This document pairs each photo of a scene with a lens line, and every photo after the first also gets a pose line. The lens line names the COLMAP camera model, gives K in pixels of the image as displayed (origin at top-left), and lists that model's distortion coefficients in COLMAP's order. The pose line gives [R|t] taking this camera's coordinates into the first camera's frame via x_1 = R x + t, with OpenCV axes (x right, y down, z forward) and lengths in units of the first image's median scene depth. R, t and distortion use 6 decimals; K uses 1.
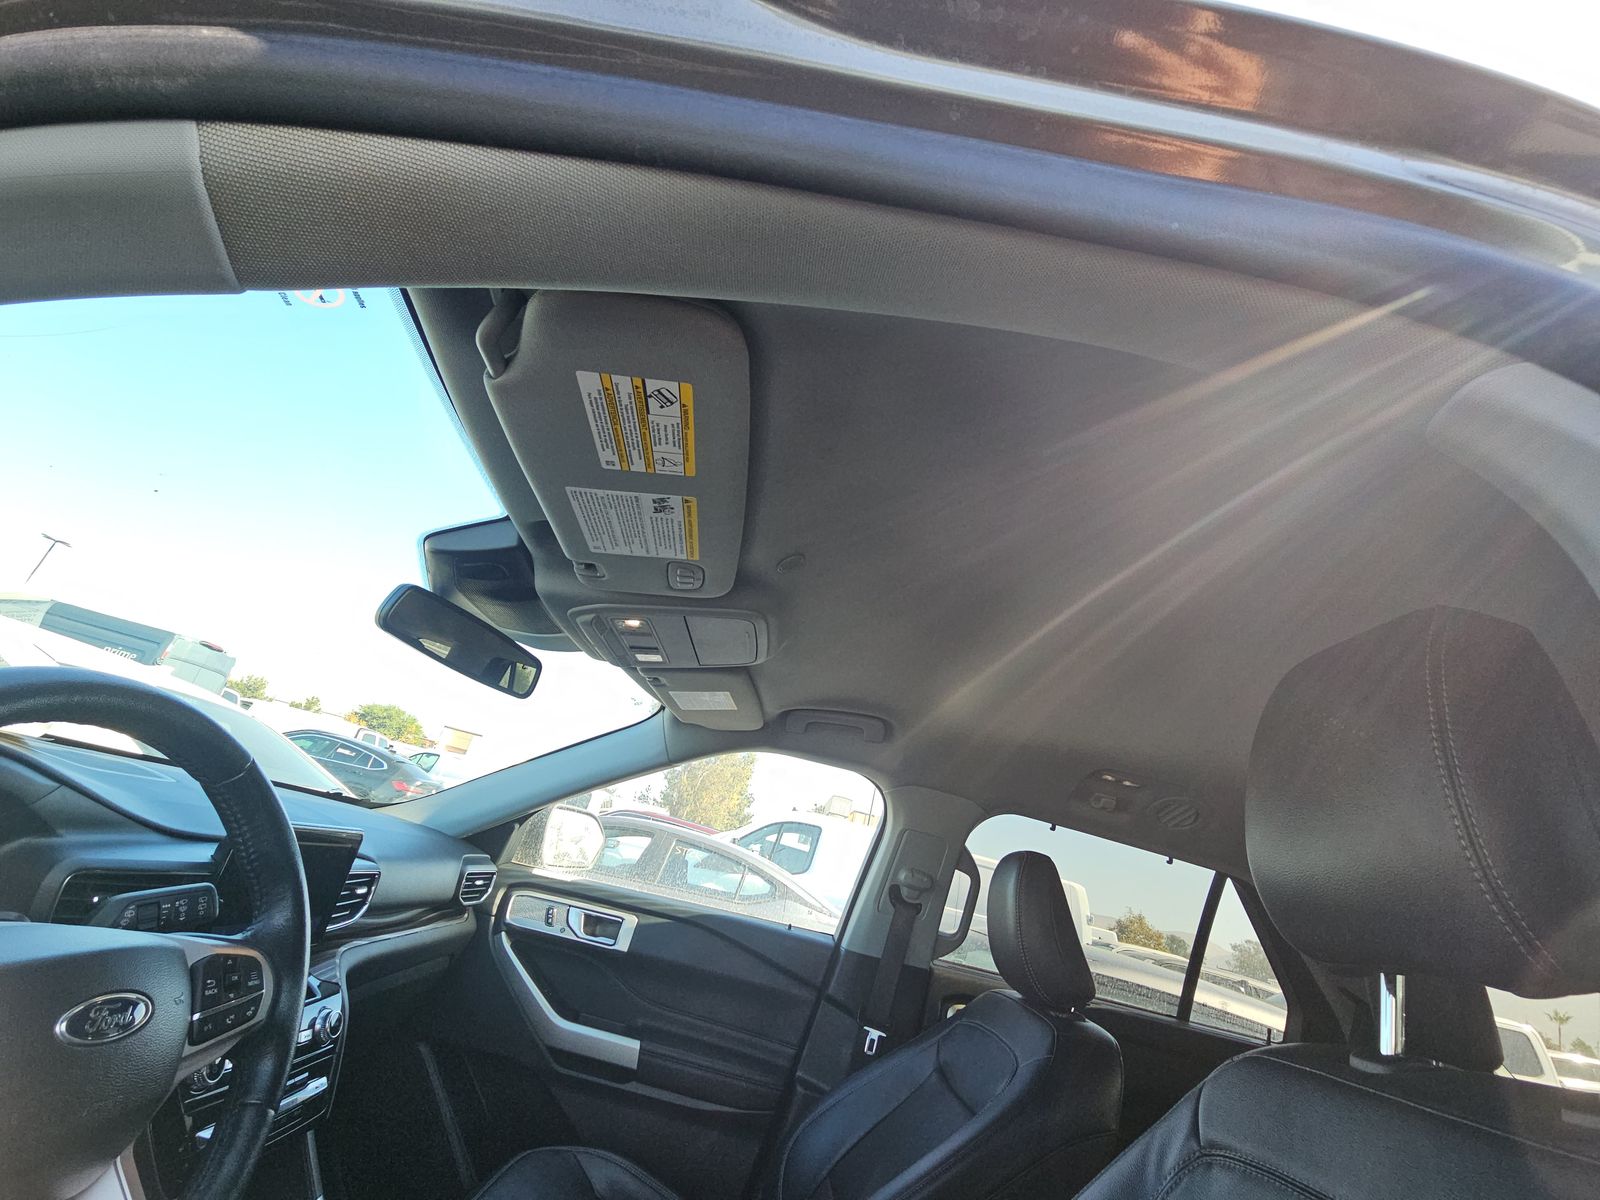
lens RADIAL K [[629.9, 0, 803.2], [0, 629.9, 628.9], [0, 0, 1]] dist [0.013574, -0.011162]
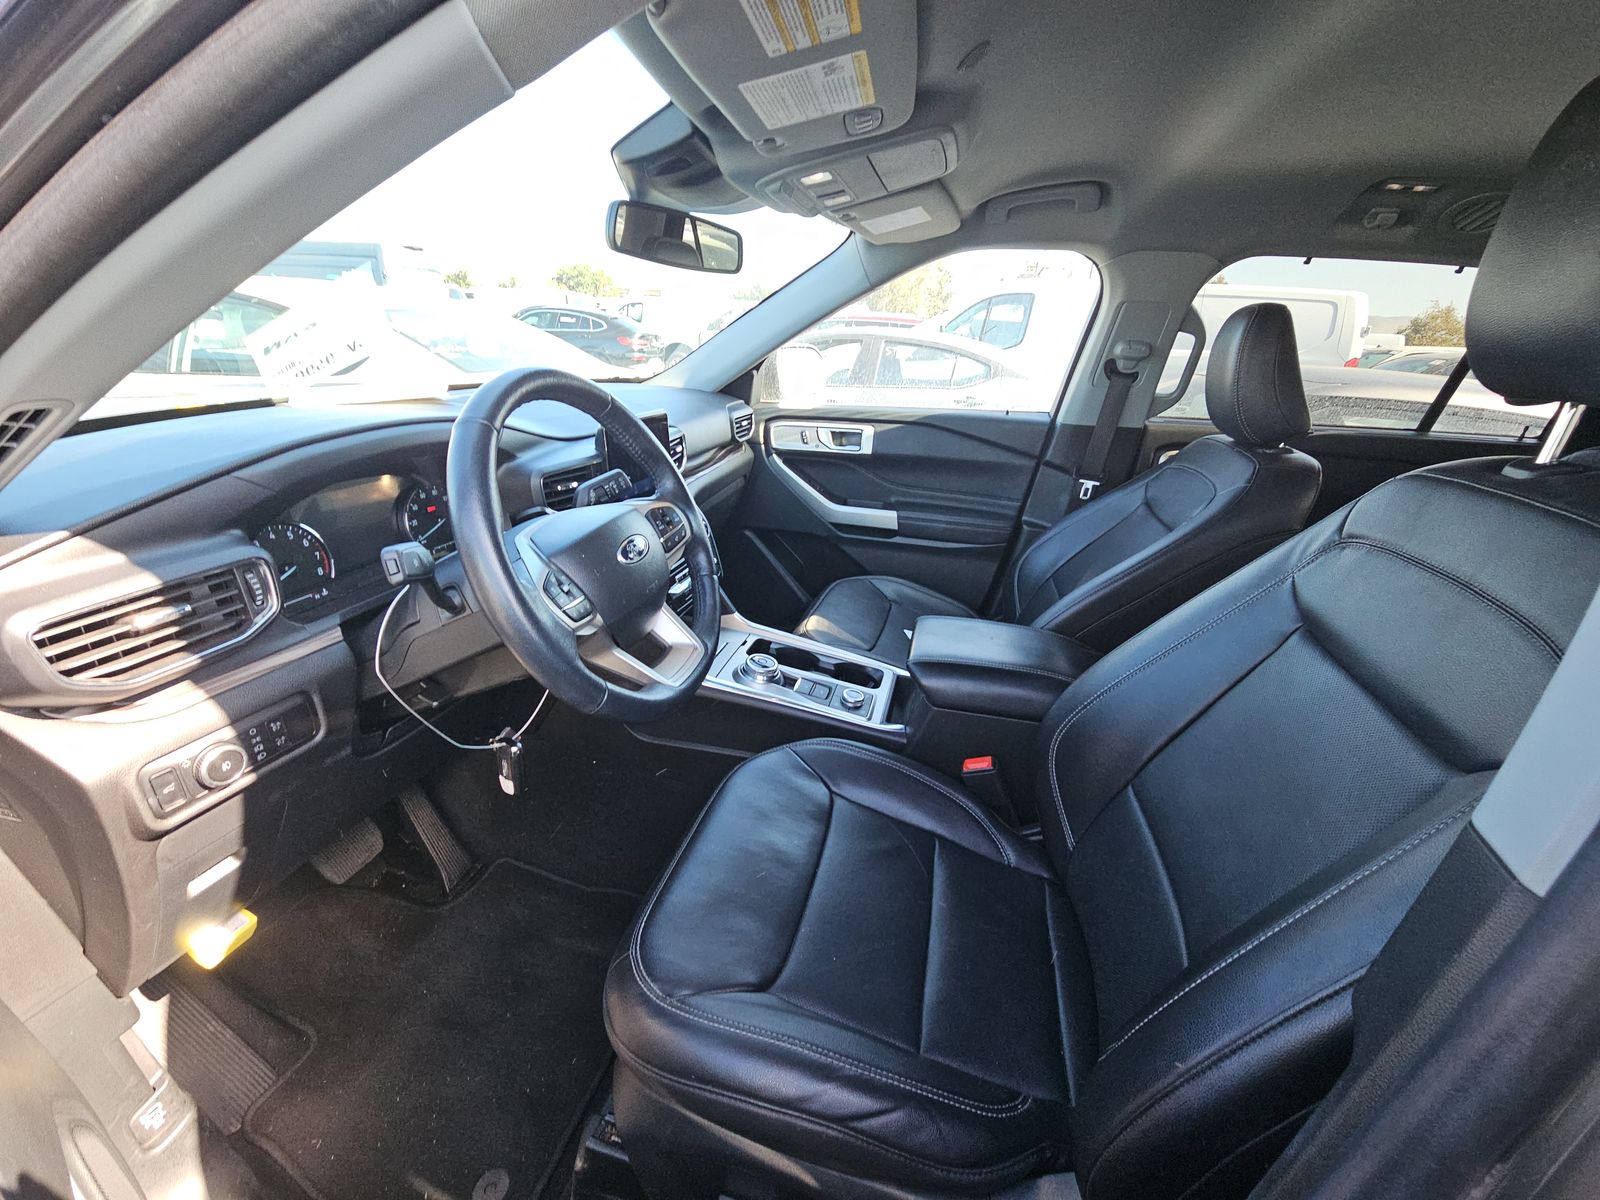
lens RADIAL K [[632.3, 0, 800.0], [0, 632.3, 600.0], [0, 0, 1]] dist [-0.001990, -0.000193]
pose [[0.933864, -0.070228, -0.350667, 0.005876], [0.286807, 0.732805, 0.617041, -0.093604], [0.213637, -0.676805, 0.704481, -0.108800]]
